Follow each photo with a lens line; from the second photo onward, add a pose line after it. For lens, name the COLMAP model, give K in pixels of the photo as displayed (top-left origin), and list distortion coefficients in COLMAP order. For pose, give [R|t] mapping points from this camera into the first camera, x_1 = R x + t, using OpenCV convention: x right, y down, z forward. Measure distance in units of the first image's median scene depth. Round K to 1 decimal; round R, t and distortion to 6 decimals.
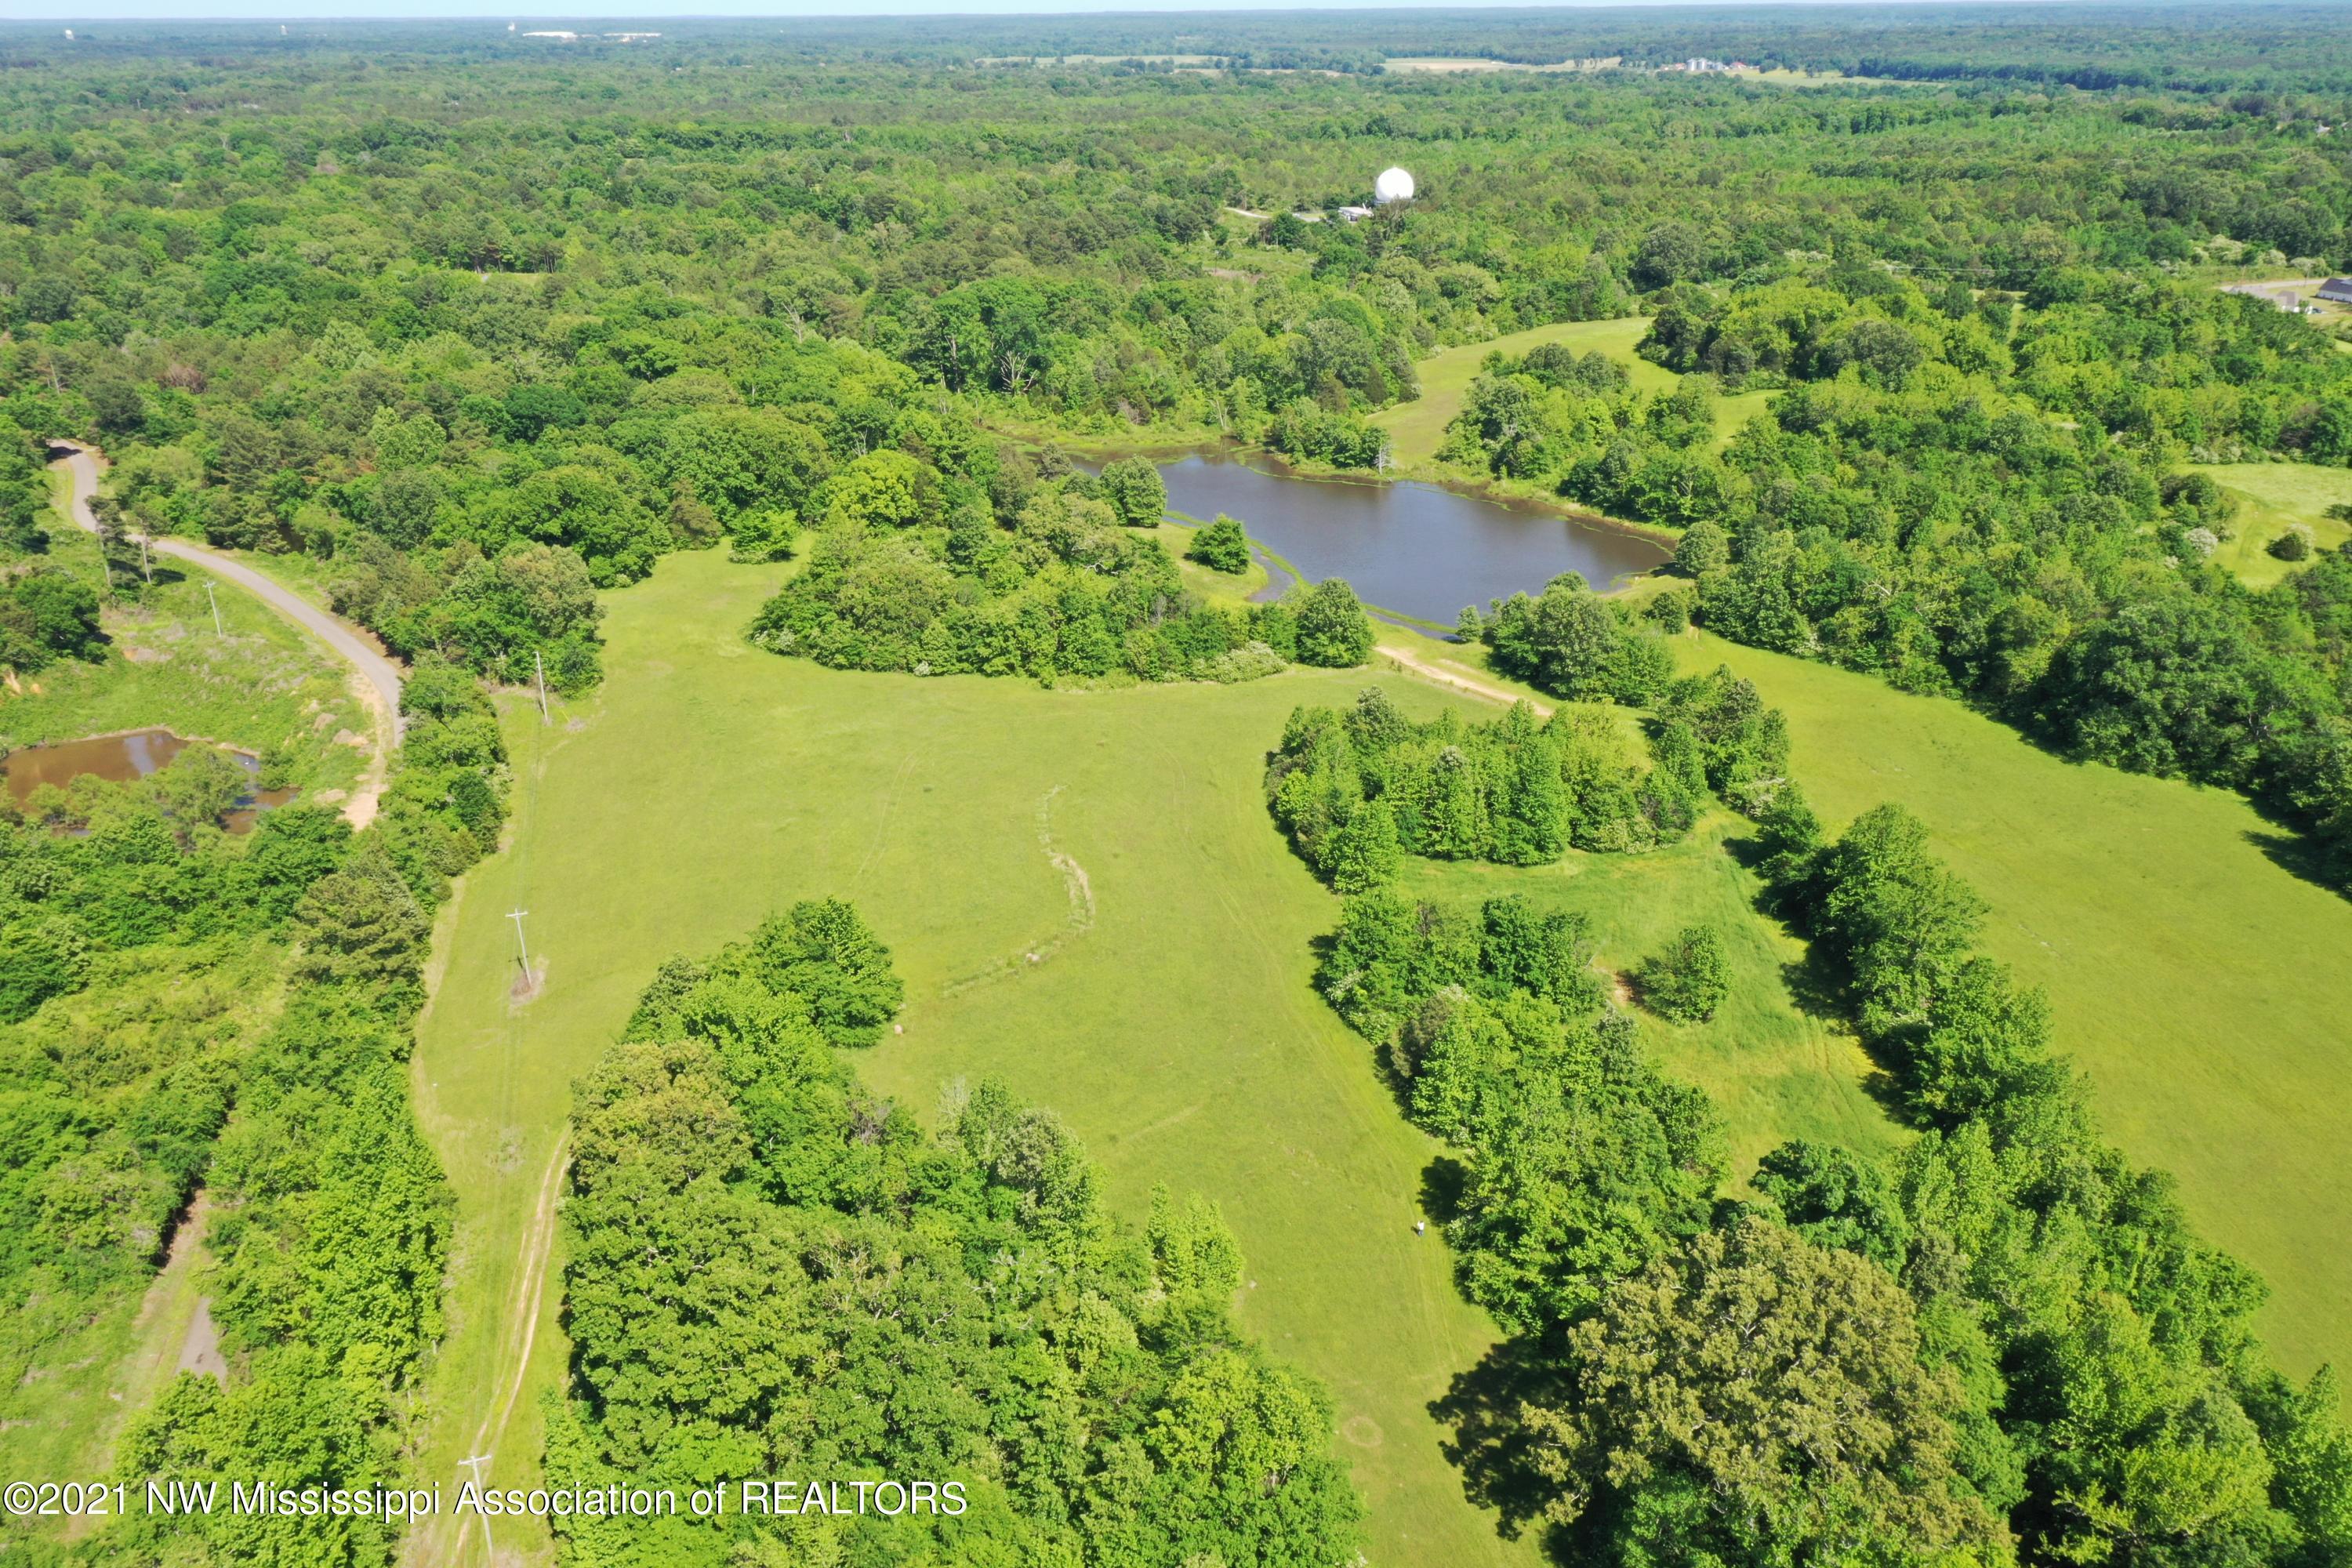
lens RADIAL K [[1882.5, 0, 1181.0], [0, 1882.5, 766.6], [0, 0, 1]] dist [0.016034, 0.001195]
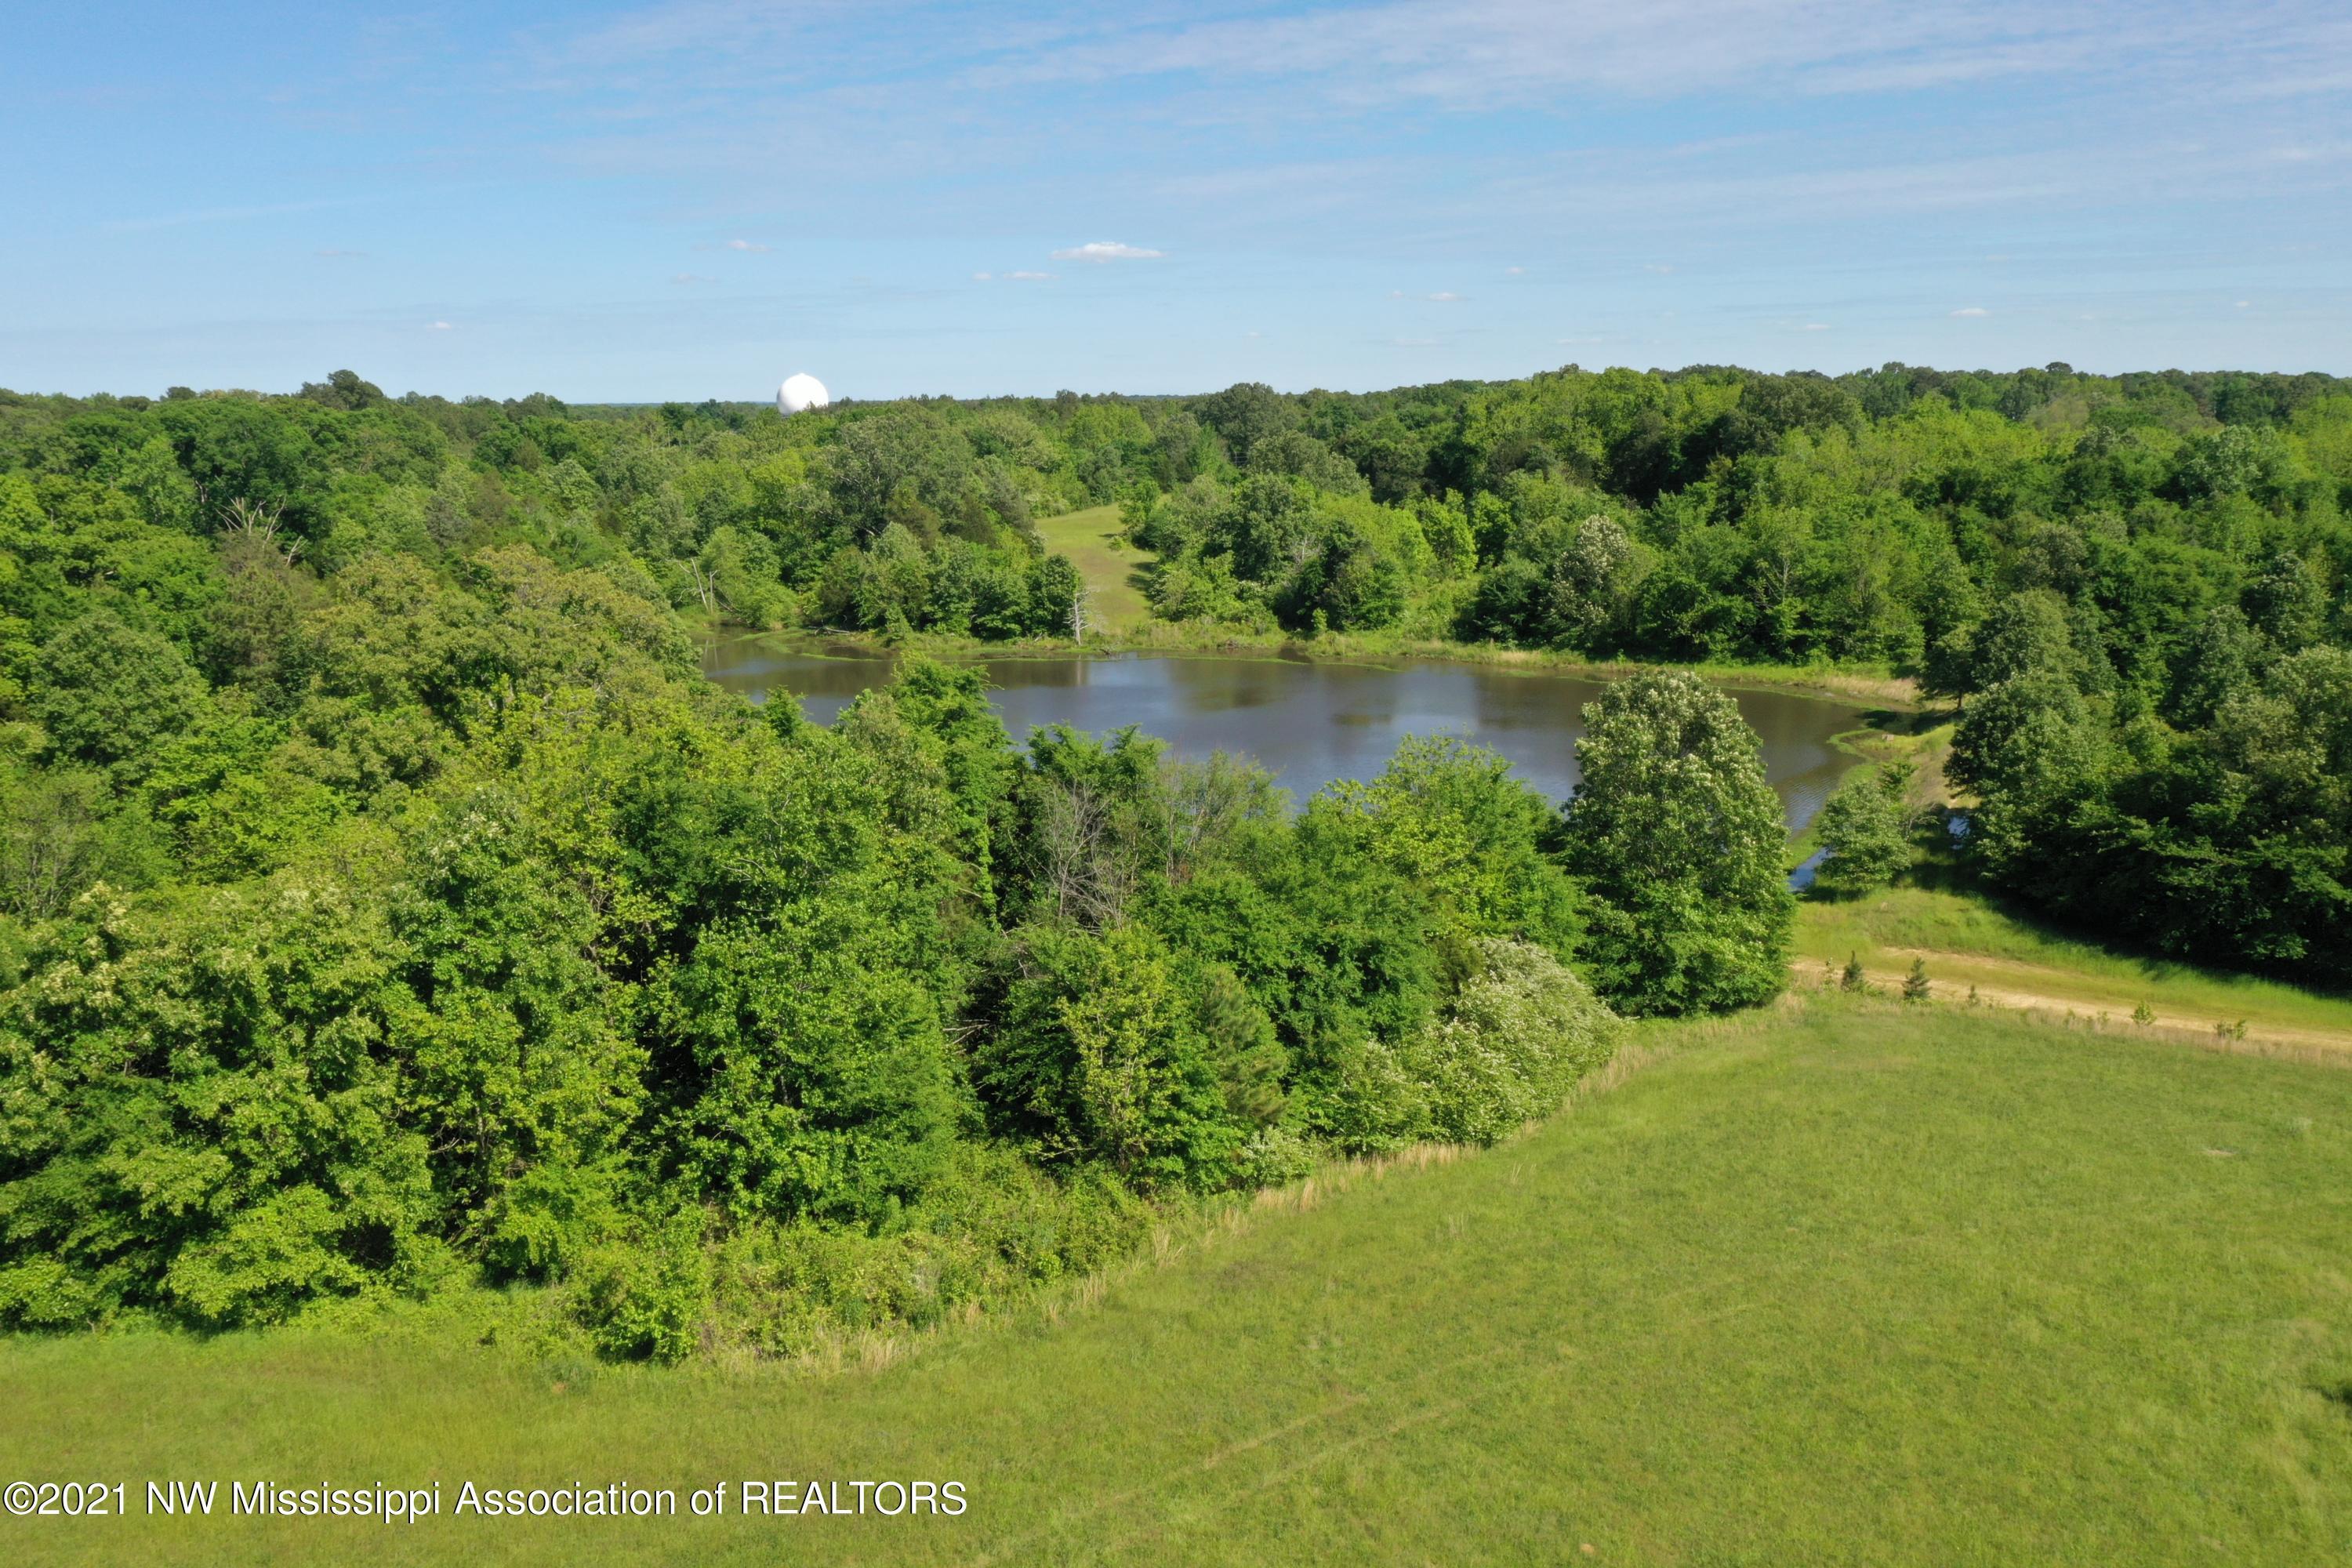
lens RADIAL K [[1882.5, 0, 1198.9], [0, 1882.5, 785.0], [0, 0, 1]] dist [0.016034, 0.001195]
pose [[0.926115, -0.077874, 0.369115, -0.047786], [0.143675, 0.977530, -0.154247, -0.033007], [-0.348809, 0.195883, 0.916494, 0.483240]]
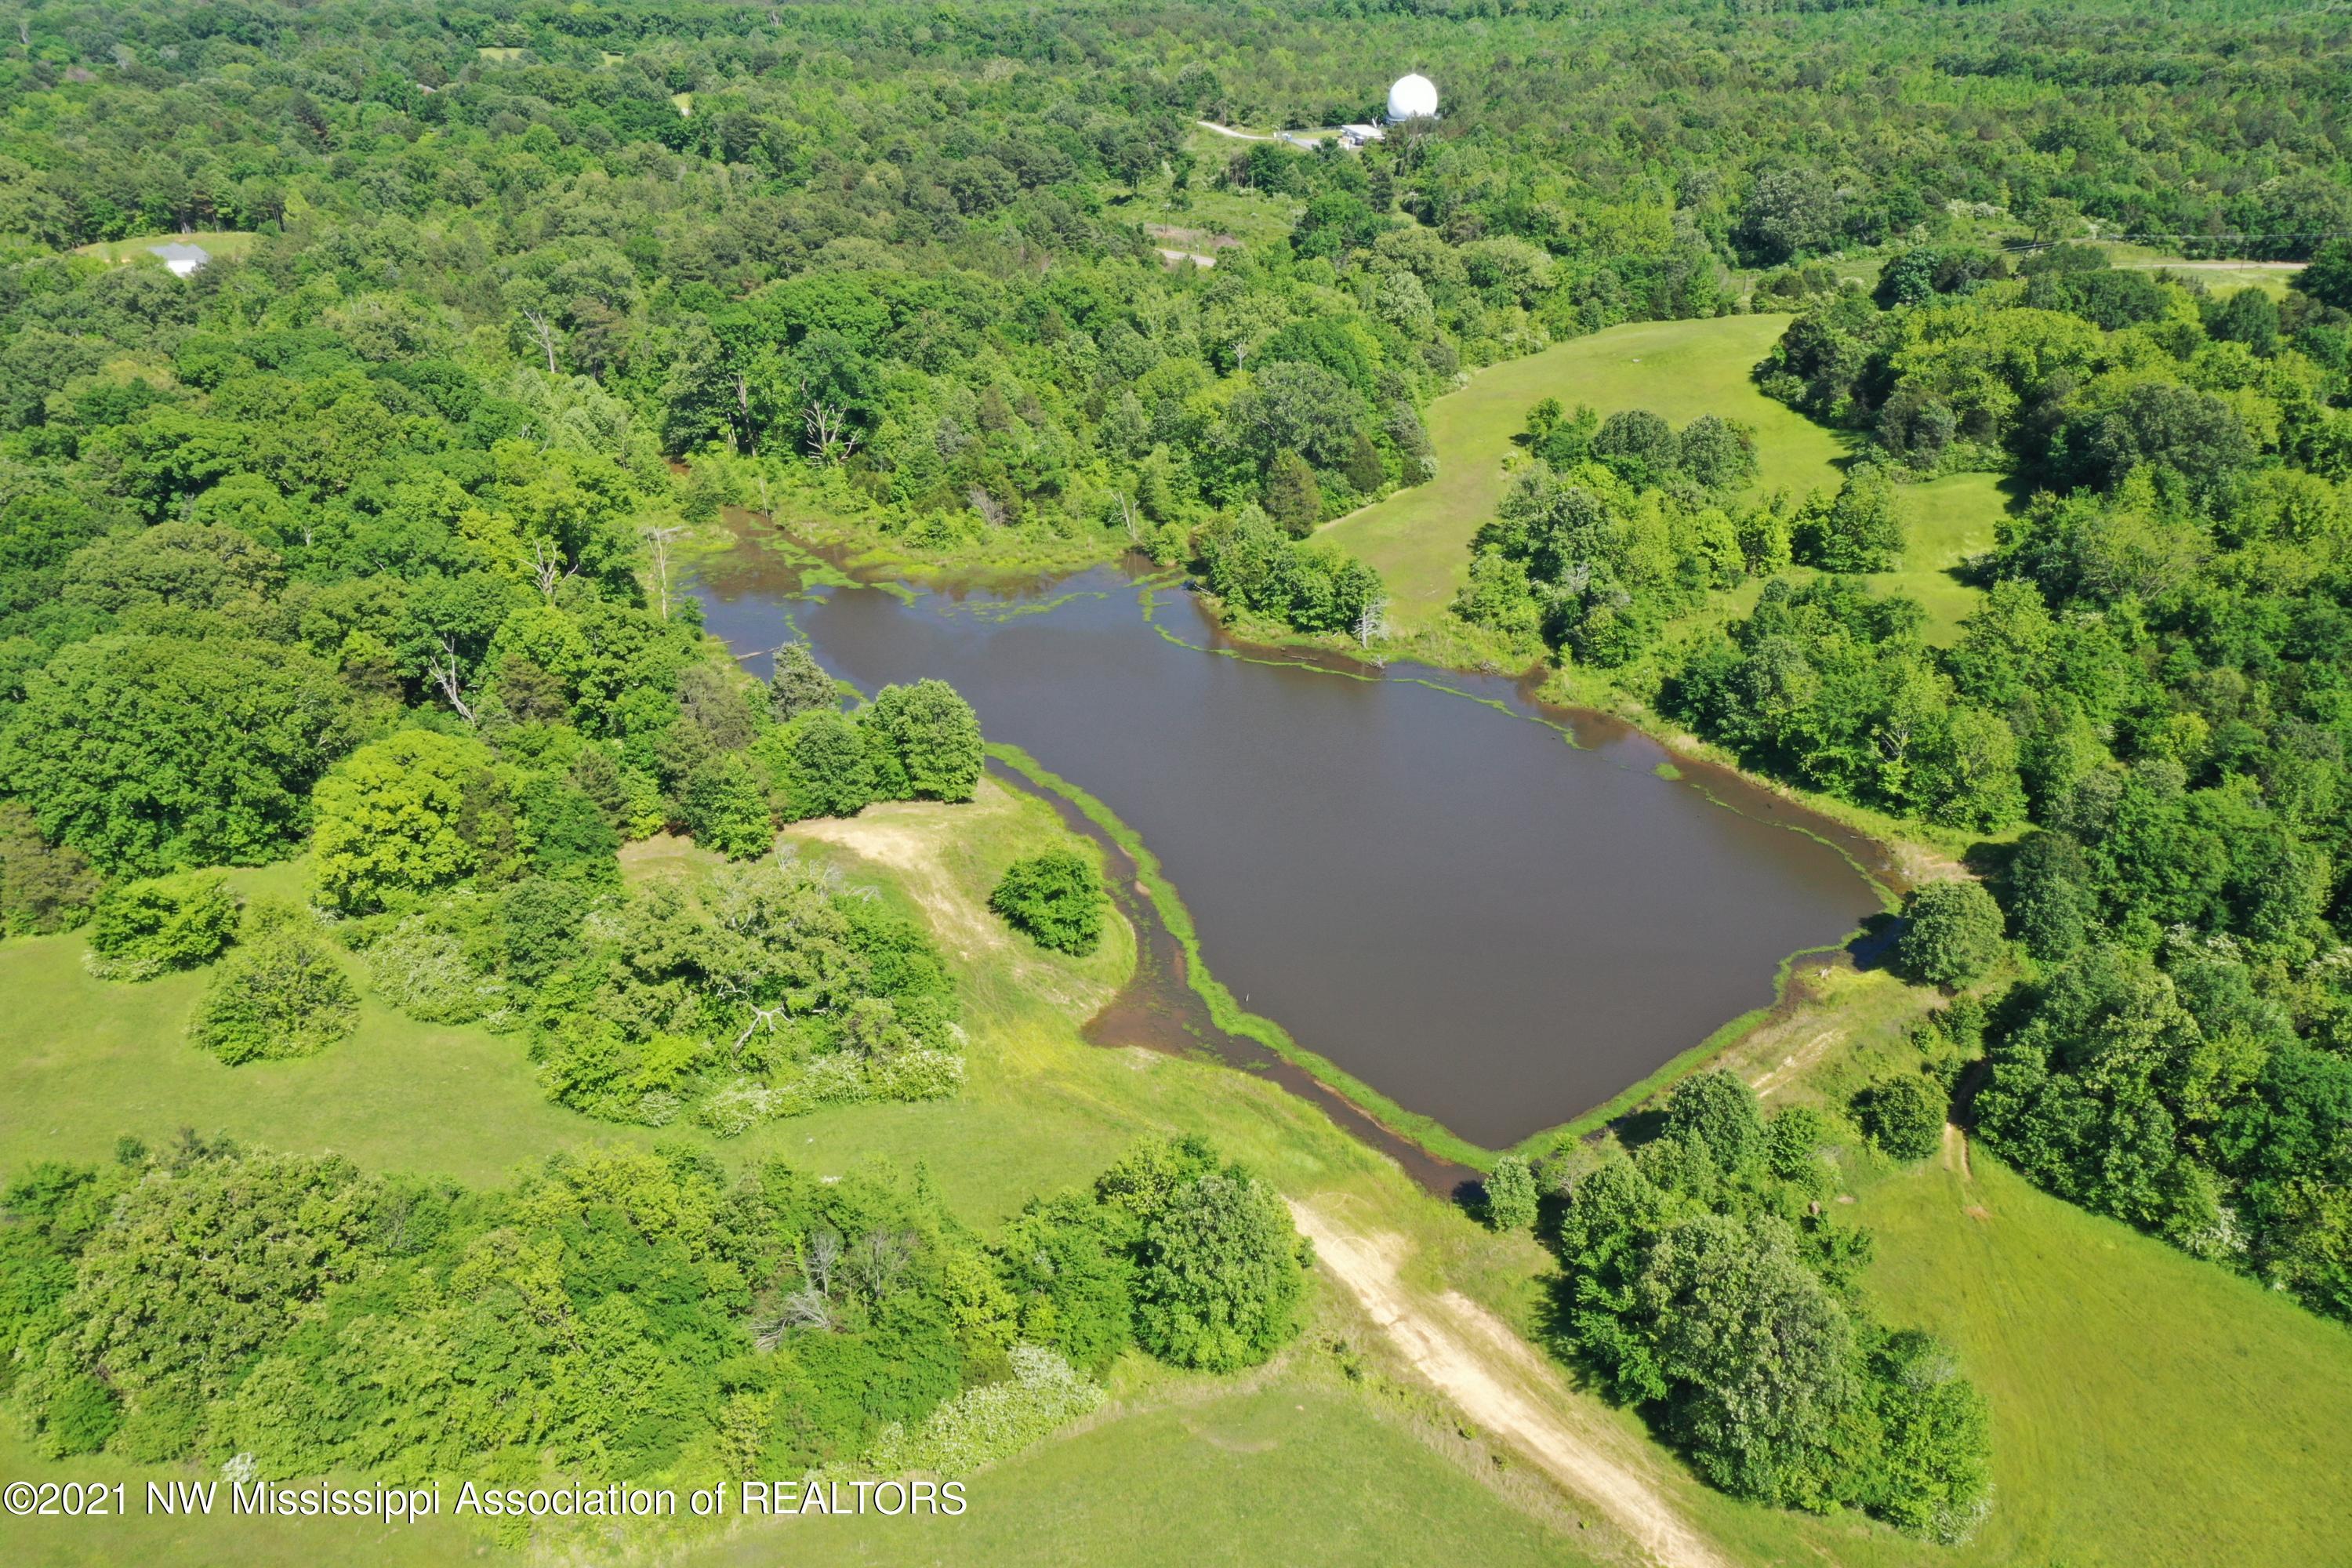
lens RADIAL K [[1882.5, 0, 1180.9], [0, 1882.5, 783.8], [0, 0, 1]] dist [0.016034, 0.001195]
pose [[0.999891, 0.000558, -0.014739, 0.049472], [0.000533, 0.997265, 0.073912, -0.141085], [0.014740, -0.073912, 0.997156, 0.342605]]
